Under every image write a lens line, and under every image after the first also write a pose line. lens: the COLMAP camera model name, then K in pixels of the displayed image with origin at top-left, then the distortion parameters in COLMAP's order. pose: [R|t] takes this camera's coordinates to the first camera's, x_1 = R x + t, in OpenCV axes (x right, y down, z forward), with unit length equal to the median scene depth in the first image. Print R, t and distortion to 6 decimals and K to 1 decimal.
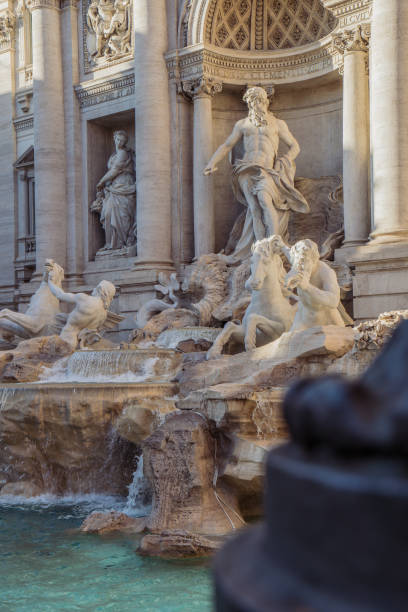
lens RADIAL K [[870.7, 0, 202.4], [0, 870.7, 307.1], [0, 0, 1]] dist [0.206883, 0.061833]
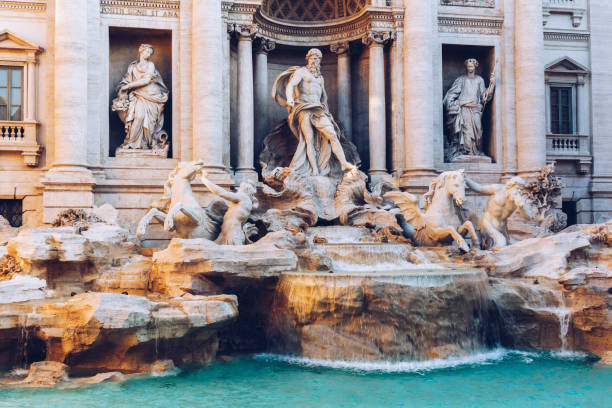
lens RADIAL K [[678.5, 0, 284.7], [0, 678.5, 204.6], [0, 0, 1]] dist [0.019576, -0.004750]
pose [[0.633374, 0.051938, 0.772101, -0.700557], [-0.053274, 0.998305, -0.023452, 0.015945], [-0.772010, -0.026279, 0.635067, 0.337444]]
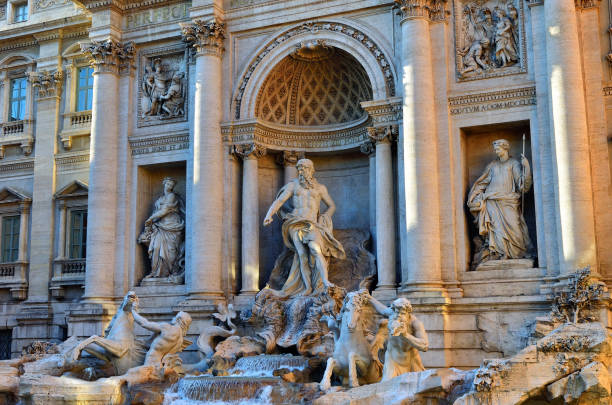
lens RADIAL K [[805.1, 0, 304.9], [0, 805.1, 191.5], [0, 0, 1]] dist [-0.021004, -0.017835]
pose [[0.961795, 0.056665, 0.267840, -0.226473], [-0.021769, 0.991077, -0.131503, -0.046411], [-0.272902, 0.120648, 0.954447, -0.089160]]
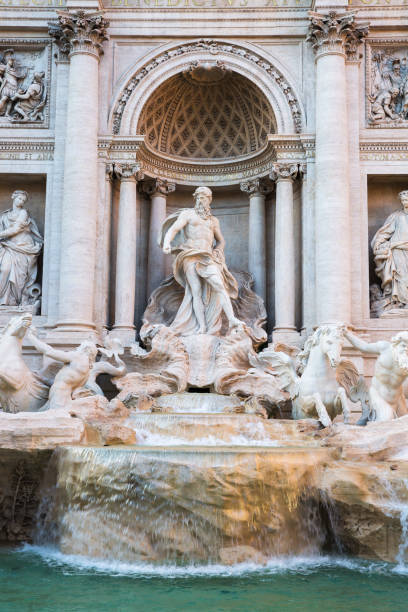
lens RADIAL K [[754.2, 0, 203.7], [0, 754.2, 301.9], [0, 0, 1]] dist [0.049763, 0.043962]
pose [[0.786085, 0.120357, 0.606287, -0.483563], [-0.064305, 0.991461, -0.113444, 0.013948], [-0.614764, 0.050190, 0.787113, 0.204517]]
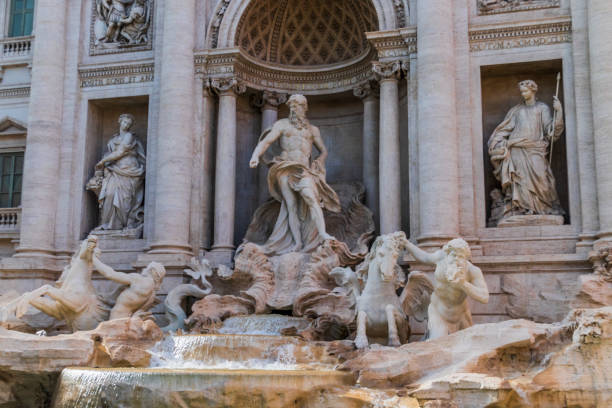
lens RADIAL K [[790.4, 0, 294.1], [0, 790.4, 203.2], [0, 0, 1]] dist [-0.009784, -0.009348]
pose [[0.915090, 0.098128, 0.391127, -0.286910], [-0.049964, 0.990057, -0.131494, 0.011722], [-0.400141, 0.100786, 0.910895, 0.116425]]
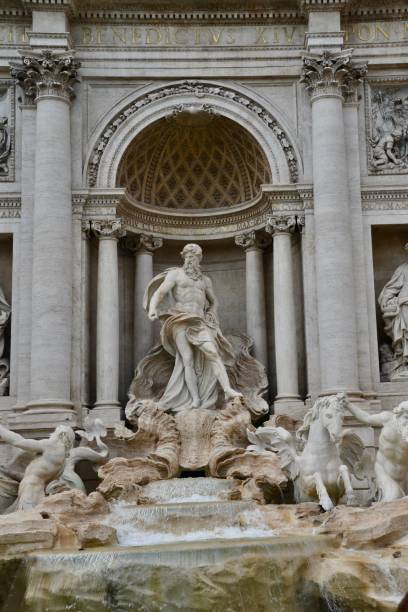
lens RADIAL K [[901.0, 0, 279.8], [0, 901.0, 296.8], [0, 0, 1]] dist [0.186497, 0.099127]
pose [[0.745474, 0.127980, 0.654132, -0.515574], [-0.018505, 0.984989, -0.171624, -0.002818], [-0.666277, 0.115837, 0.736652, 0.130481]]
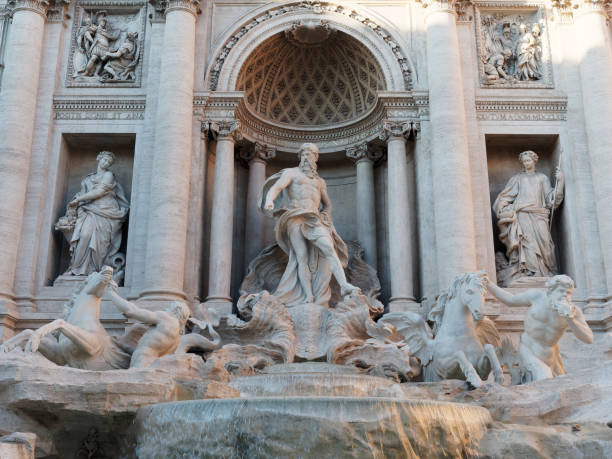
lens RADIAL K [[722.6, 0, 307.8], [0, 722.6, 222.1], [0, 0, 1]] dist [-0.045452, 0.033147]
pose [[0.766609, 0.216219, 0.604616, -0.407913], [-0.055124, 0.960286, -0.273518, 0.071960], [-0.639744, 0.176353, 0.748082, 0.340213]]
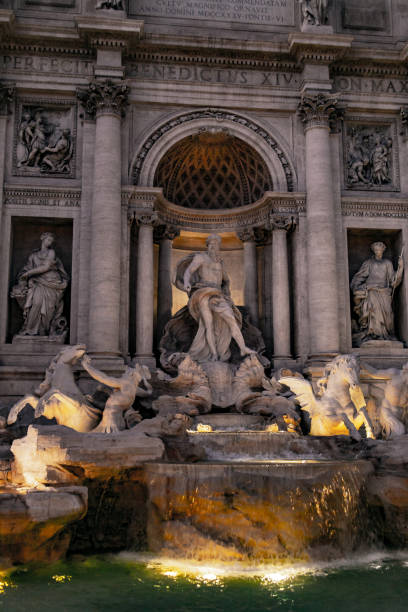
lens RADIAL K [[658.6, 0, 204.3], [0, 658.6, 308.7], [0, 0, 1]] dist [0.006226, -0.013170]
pose [[0.685697, 0.147568, 0.712772, -0.600256], [-0.054498, 0.986893, -0.151893, 0.016816], [-0.725844, 0.065308, 0.684752, 0.301343]]
